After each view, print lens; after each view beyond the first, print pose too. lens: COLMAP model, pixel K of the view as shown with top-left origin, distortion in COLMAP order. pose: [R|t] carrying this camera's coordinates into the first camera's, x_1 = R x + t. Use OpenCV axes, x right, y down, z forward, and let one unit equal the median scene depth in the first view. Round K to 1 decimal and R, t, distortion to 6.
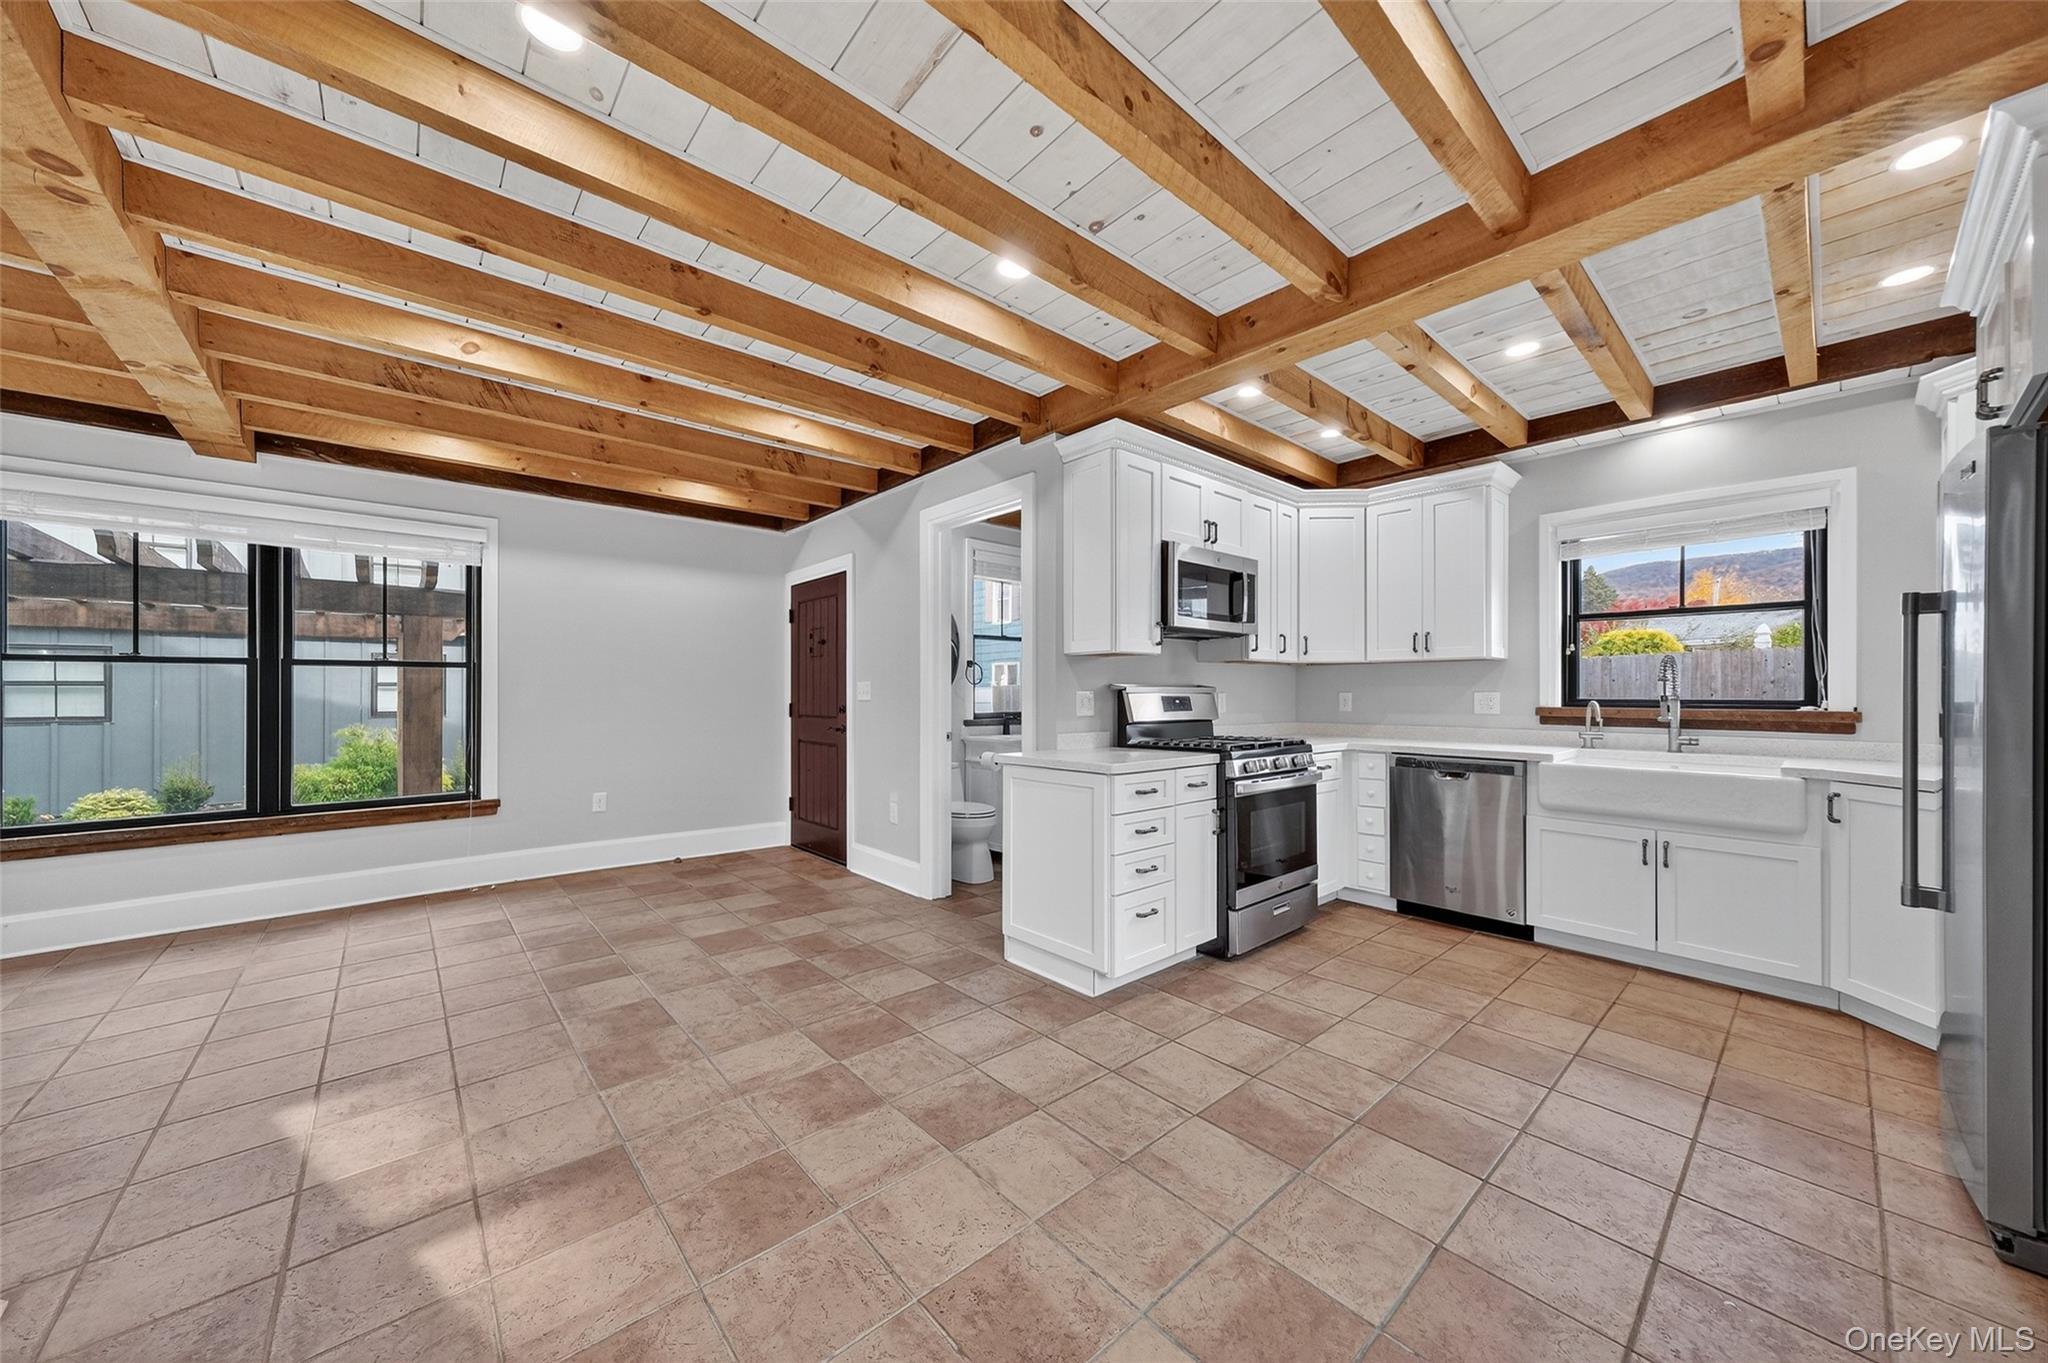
lens RADIAL K [[716.3, 0, 1016.3], [0, 716.3, 684.5], [0, 0, 1]] dist [0.008191, 0.000110]
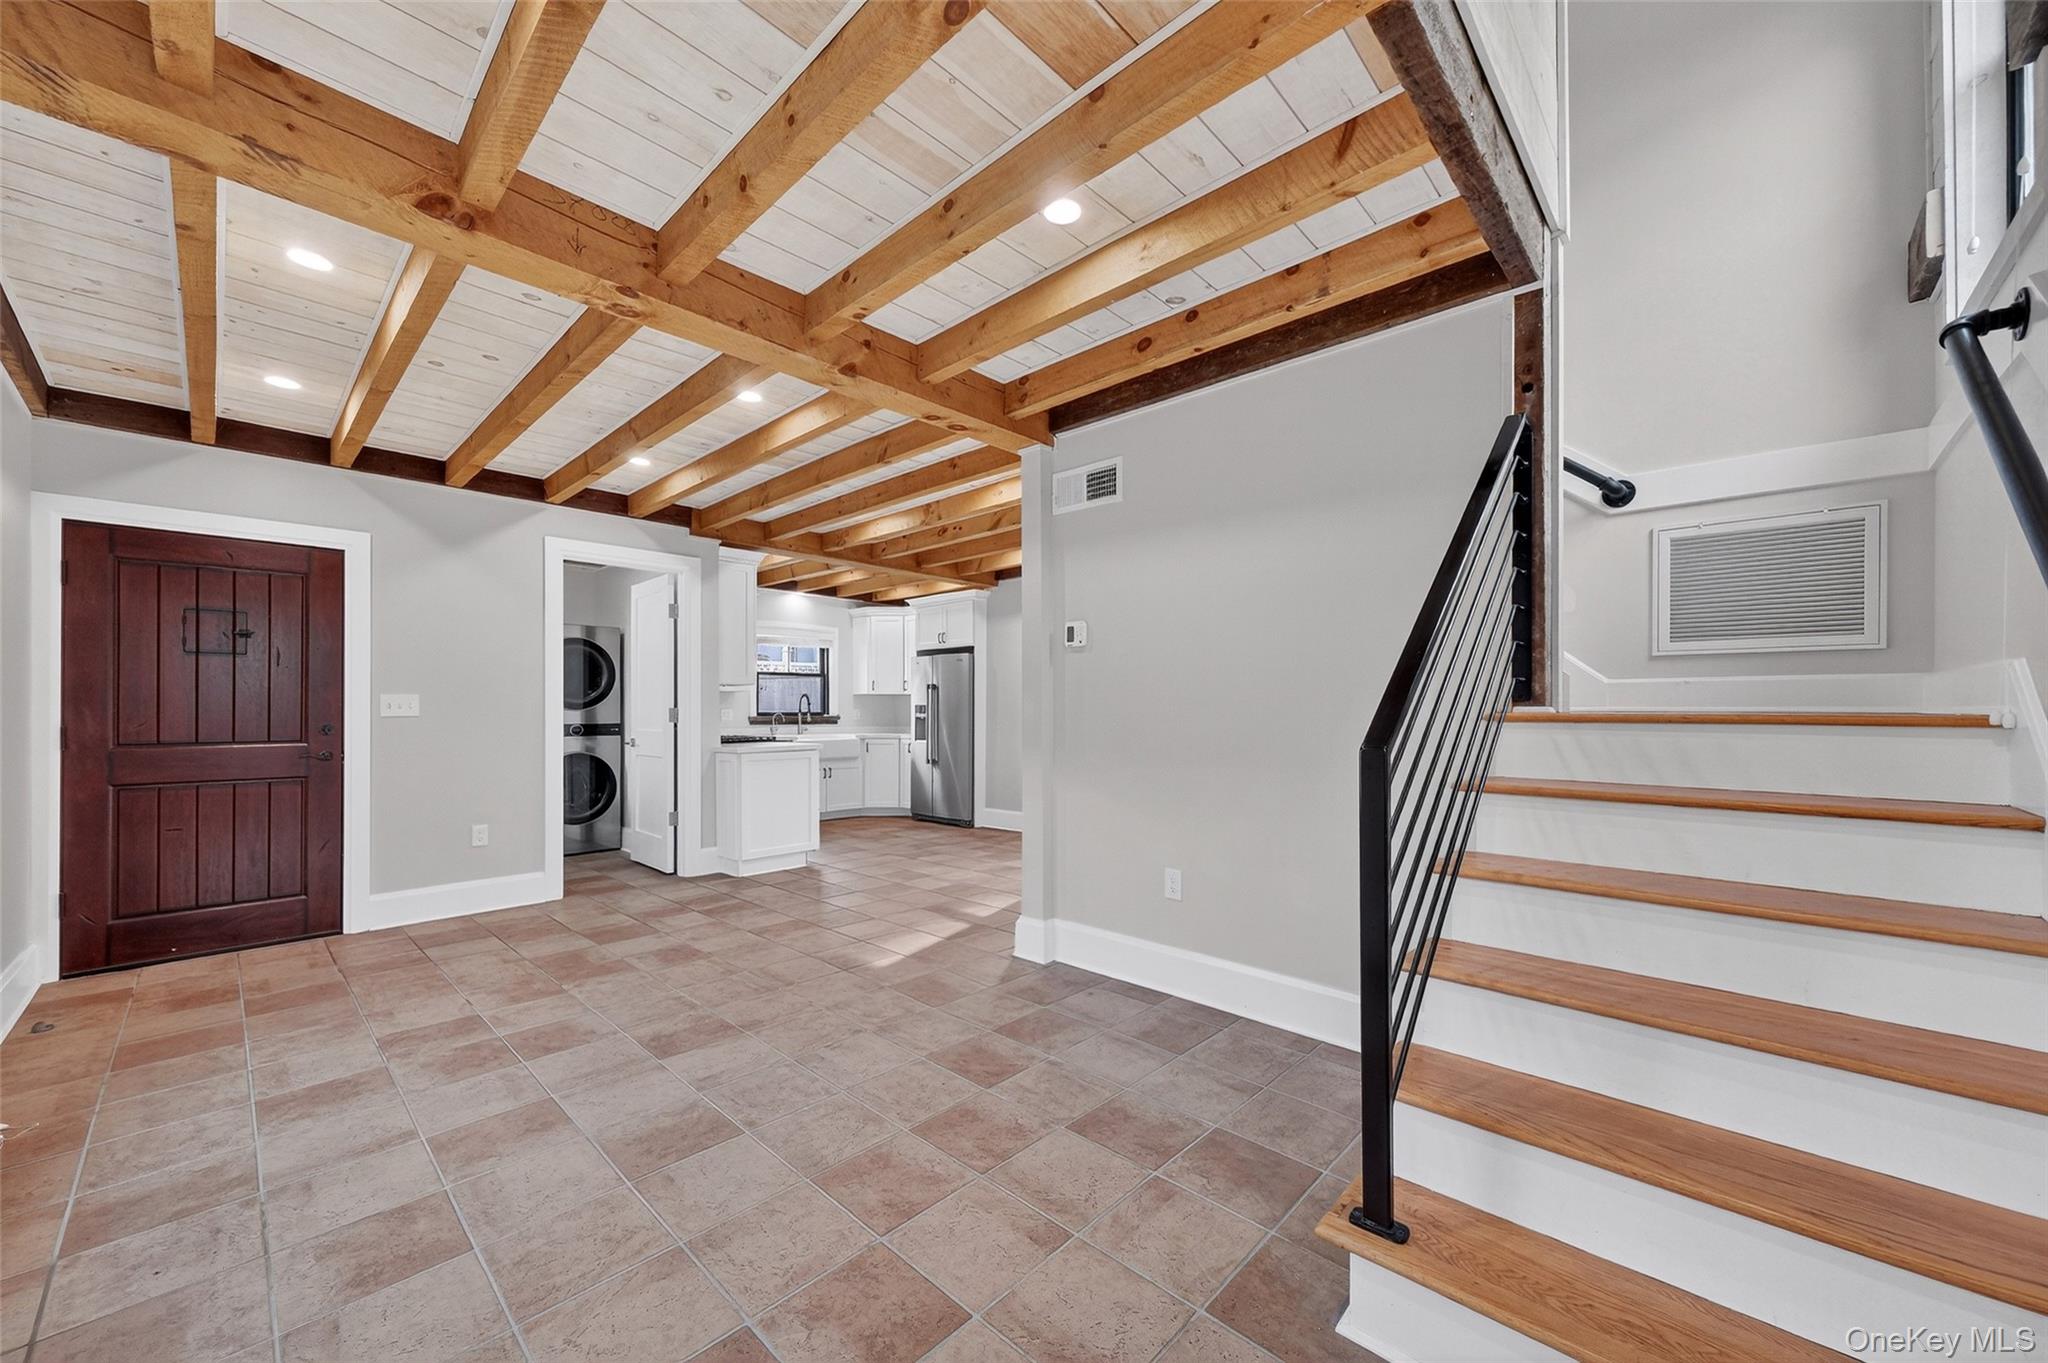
lens RADIAL K [[765.2, 0, 1026.7], [0, 765.2, 708.5], [0, 0, 1]] dist [0.000015, -0.000010]
pose [[-0.098177, 0.001789, 0.995167, -1.689510], [-0.010193, 0.999944, -0.002803, 0.008546], [-0.995117, -0.010419, -0.098154, 0.517897]]
